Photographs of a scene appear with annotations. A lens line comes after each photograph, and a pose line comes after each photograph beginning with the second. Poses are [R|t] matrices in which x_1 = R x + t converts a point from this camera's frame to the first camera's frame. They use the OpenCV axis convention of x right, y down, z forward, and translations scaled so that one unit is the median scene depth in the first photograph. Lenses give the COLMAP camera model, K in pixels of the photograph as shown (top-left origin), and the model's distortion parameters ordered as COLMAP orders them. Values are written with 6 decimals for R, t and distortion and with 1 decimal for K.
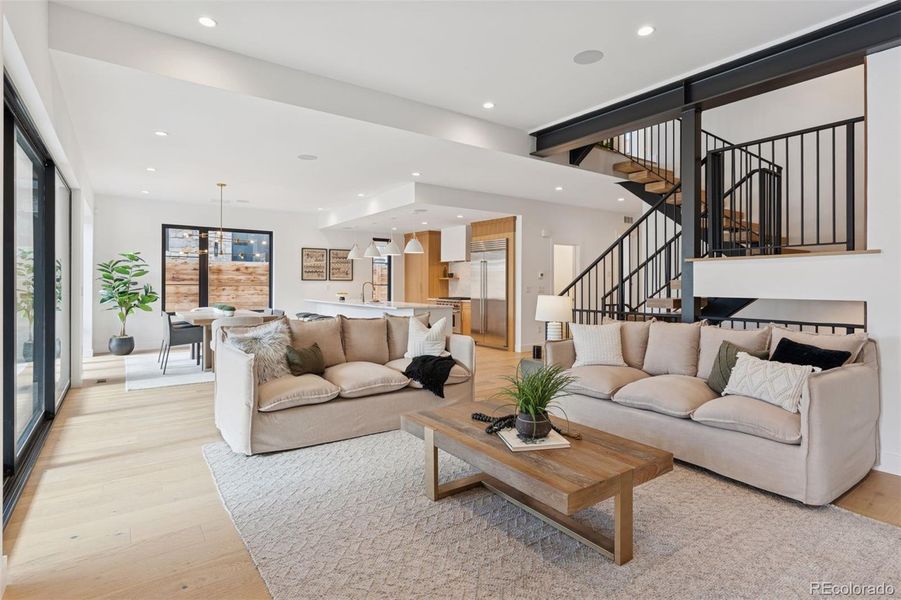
lens RADIAL K [[492.2, 0, 456.0], [0, 492.2, 280.1], [0, 0, 1]] dist [0.006161, 0.001189]
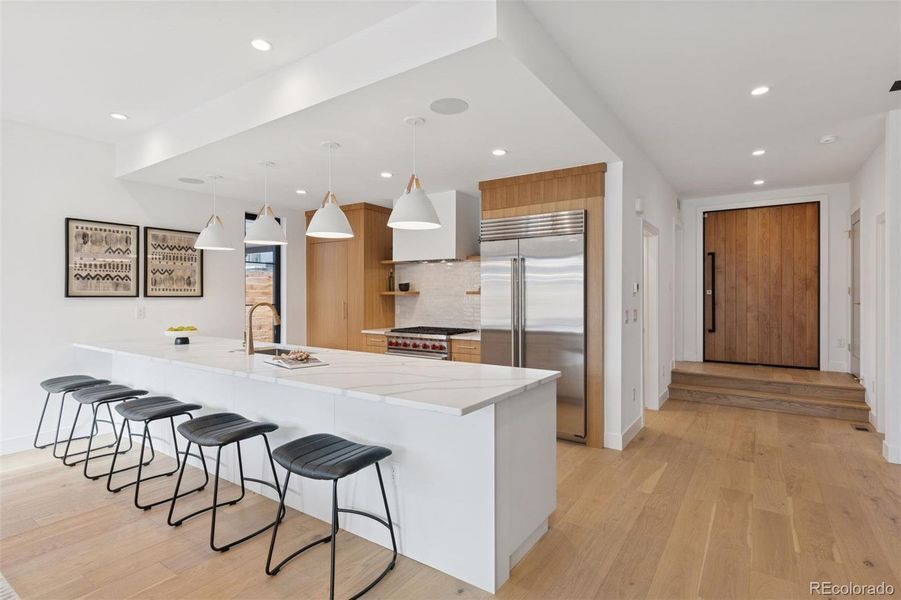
lens RADIAL K [[445.8, 0, 455.3], [0, 445.8, 296.8], [0, 0, 1]] dist [0.002940, -0.001868]
pose [[0.934023, -0.003028, 0.357199, -0.170096], [-0.000104, 0.999962, 0.008750, -0.004082], [-0.357212, -0.008210, 0.933987, 0.638436]]
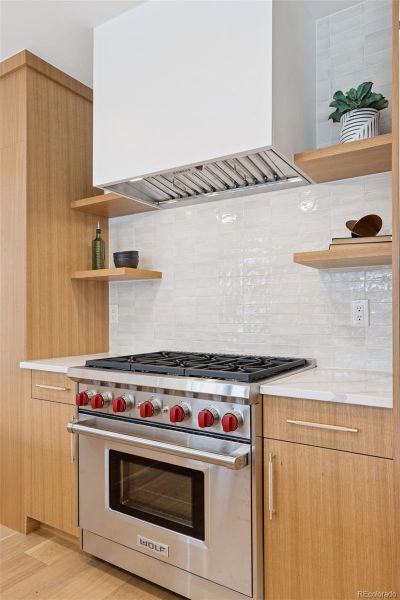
lens RADIAL K [[428.8, 0, 200.0], [0, 428.8, 300.3], [0, 0, 1]] dist [0.000206, 0.000440]
pose [[0.930654, 0.007139, 0.365832, -0.066984], [0.003566, 0.999585, -0.028578, 0.019858], [-0.365884, 0.027901, 0.930242, 0.990552]]
